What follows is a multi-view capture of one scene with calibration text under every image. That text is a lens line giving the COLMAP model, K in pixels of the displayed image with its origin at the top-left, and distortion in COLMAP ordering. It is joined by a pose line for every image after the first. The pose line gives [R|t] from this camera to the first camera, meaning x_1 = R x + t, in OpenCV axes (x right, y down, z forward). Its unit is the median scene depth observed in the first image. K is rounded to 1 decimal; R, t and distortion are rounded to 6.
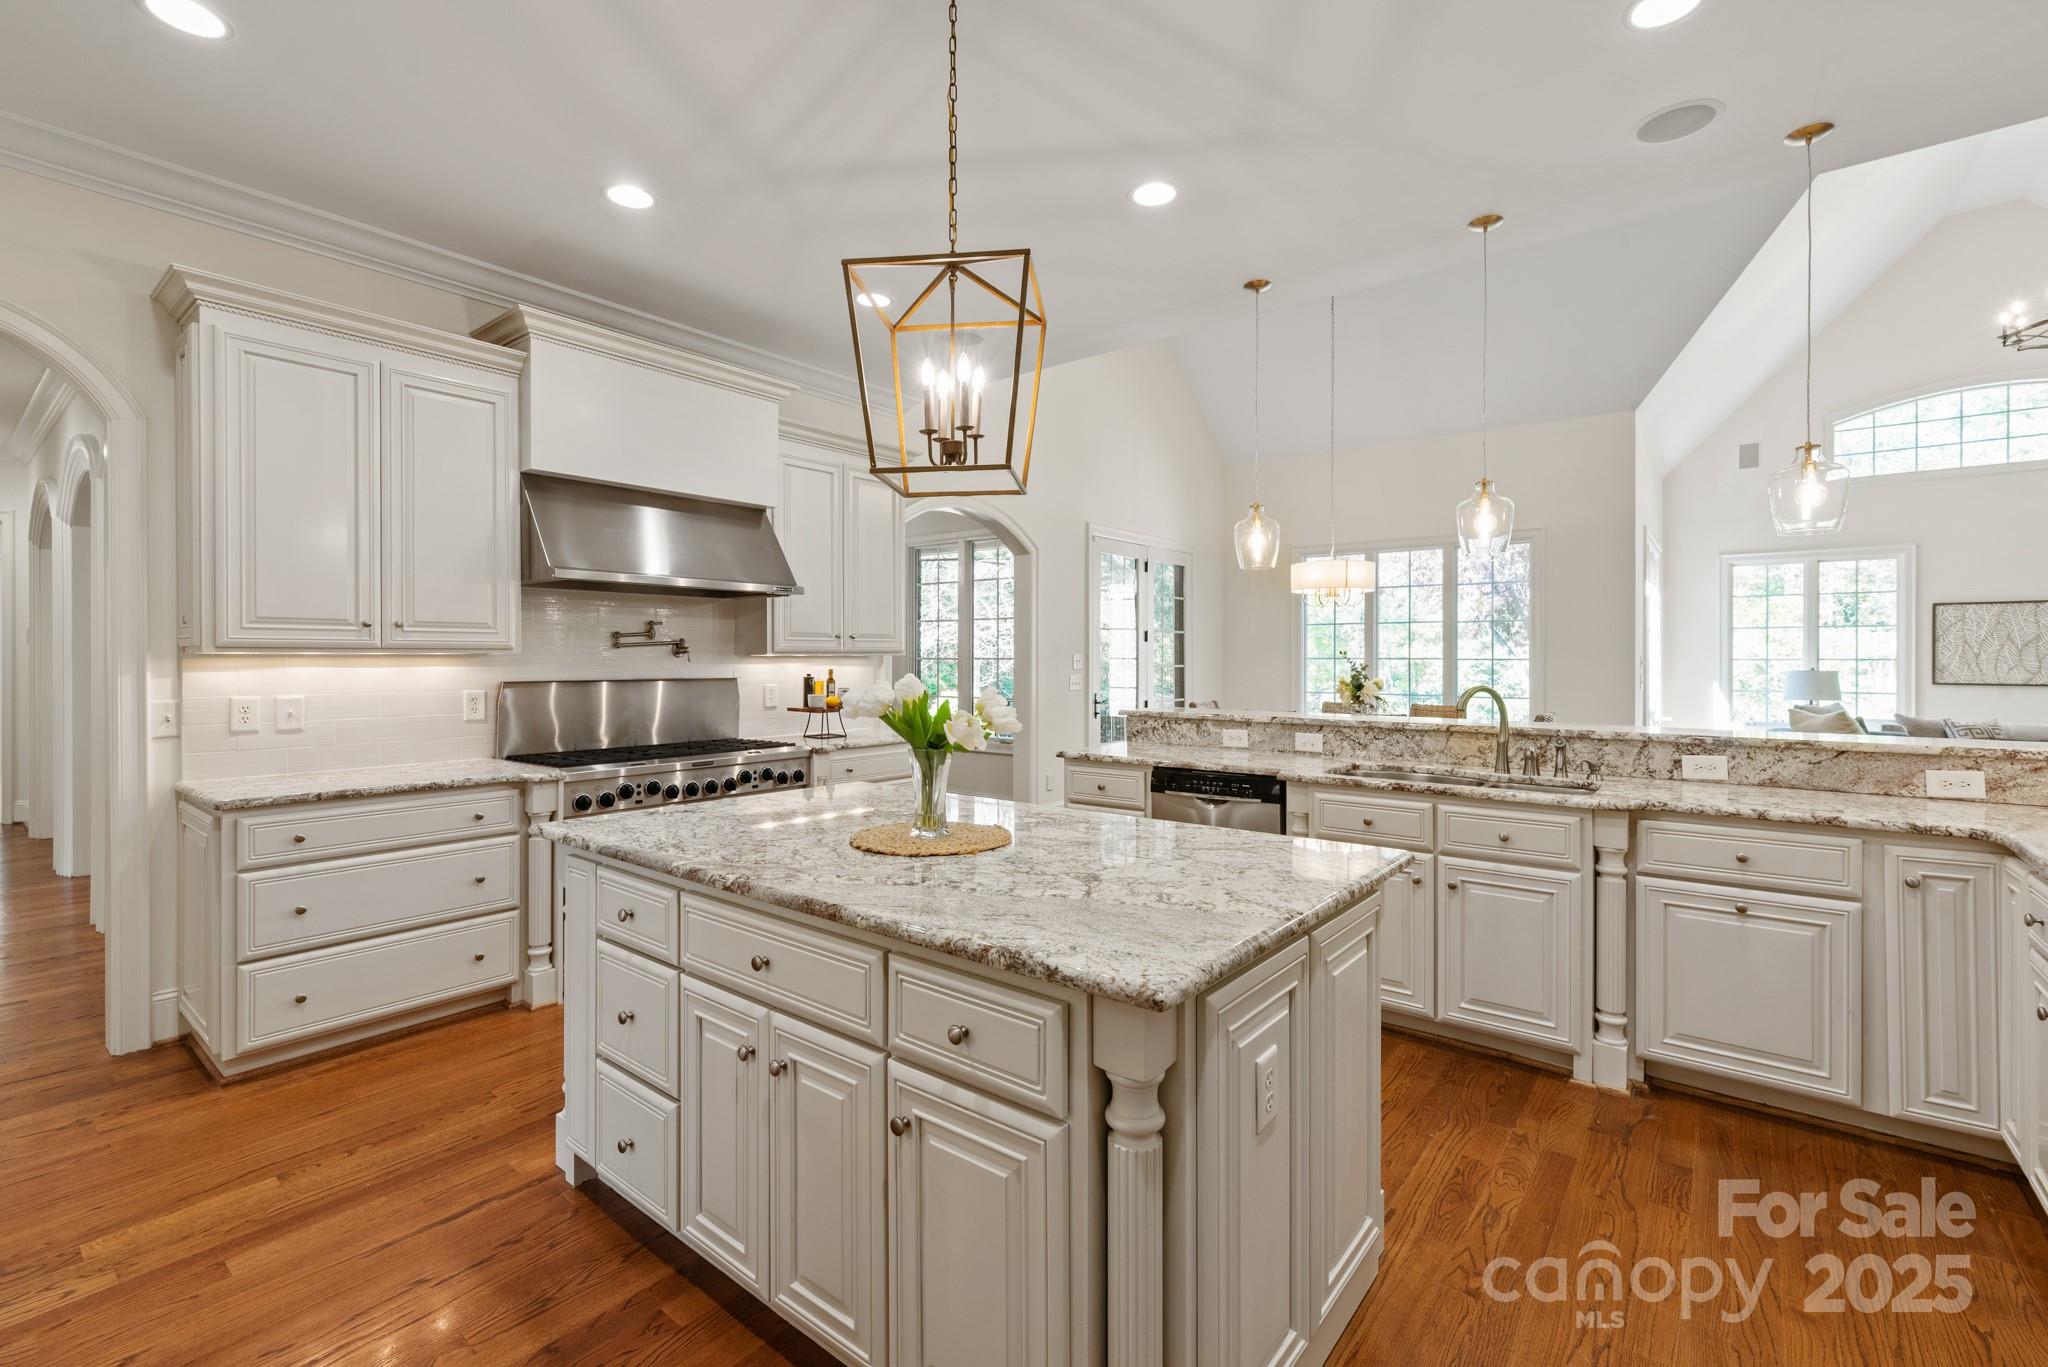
lens RADIAL K [[897.1, 0, 1030.1], [0, 897.1, 664.6], [0, 0, 1]] dist [-0.000034, 0.000355]
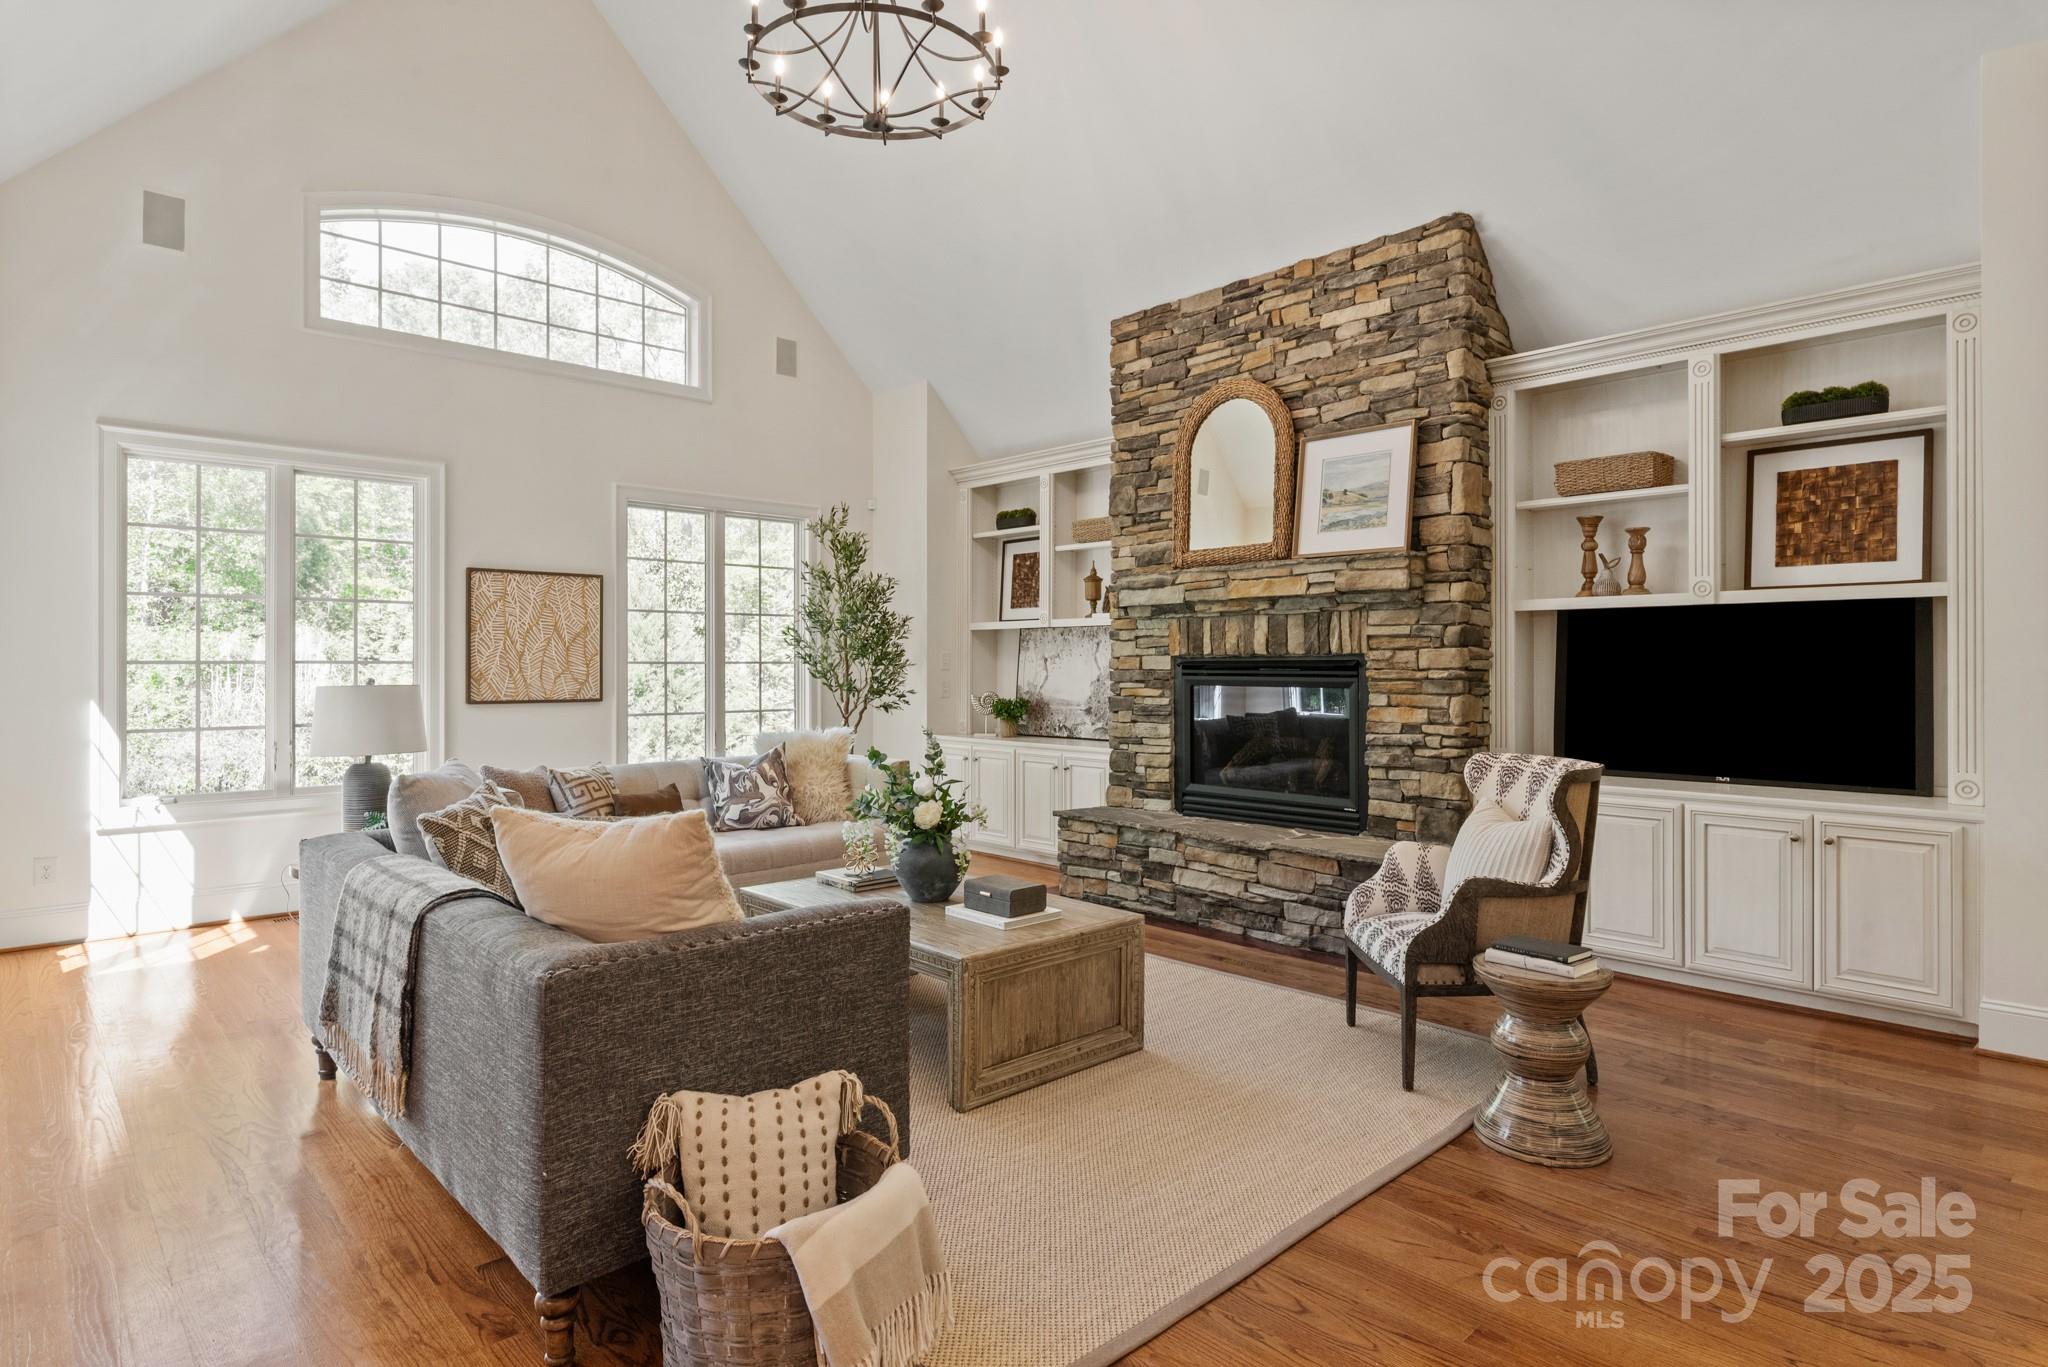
lens RADIAL K [[1121.8, 0, 1023.3], [0, 1121.8, 664.0], [0, 0, 1]] dist [0.001495, 0.000647]
pose [[0.162254, -0.000831, 0.986749, 0.758956], [0.009142, 0.999958, -0.000661, -0.000920], [-0.986707, 0.009128, 0.162255, 1.183354]]
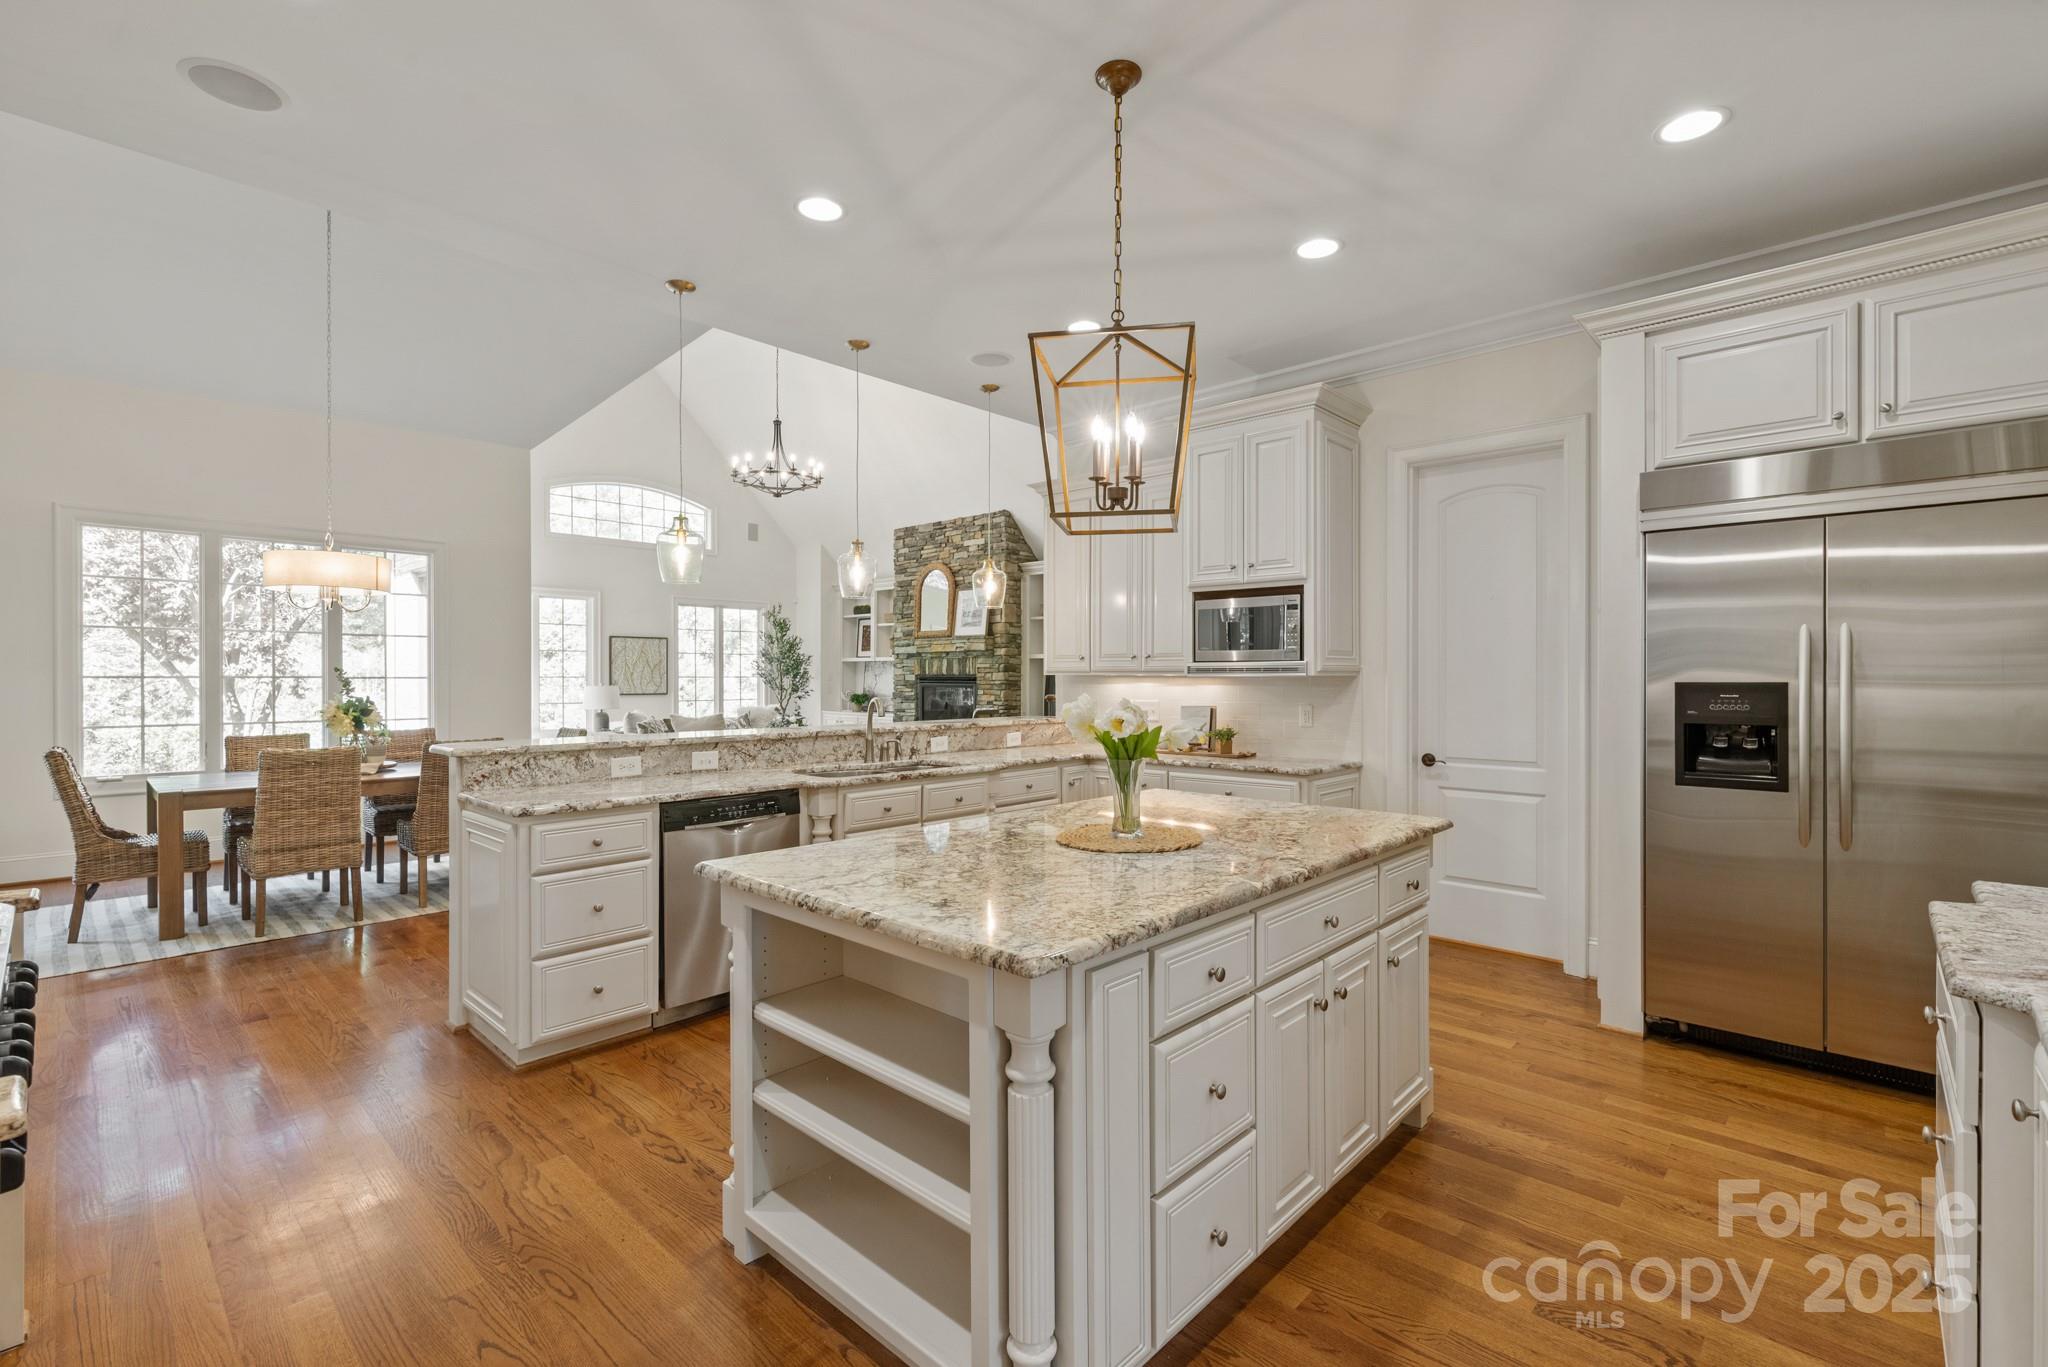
lens RADIAL K [[897.1, 0, 1022.5], [0, 897.1, 682.3], [0, 0, 1]] dist [-0.000034, 0.000355]
pose [[0.093656, -0.008636, 0.995567, -0.682473], [0.008644, 0.999932, 0.007861, -0.006734], [-0.995567, 0.007869, 0.093725, 0.564056]]
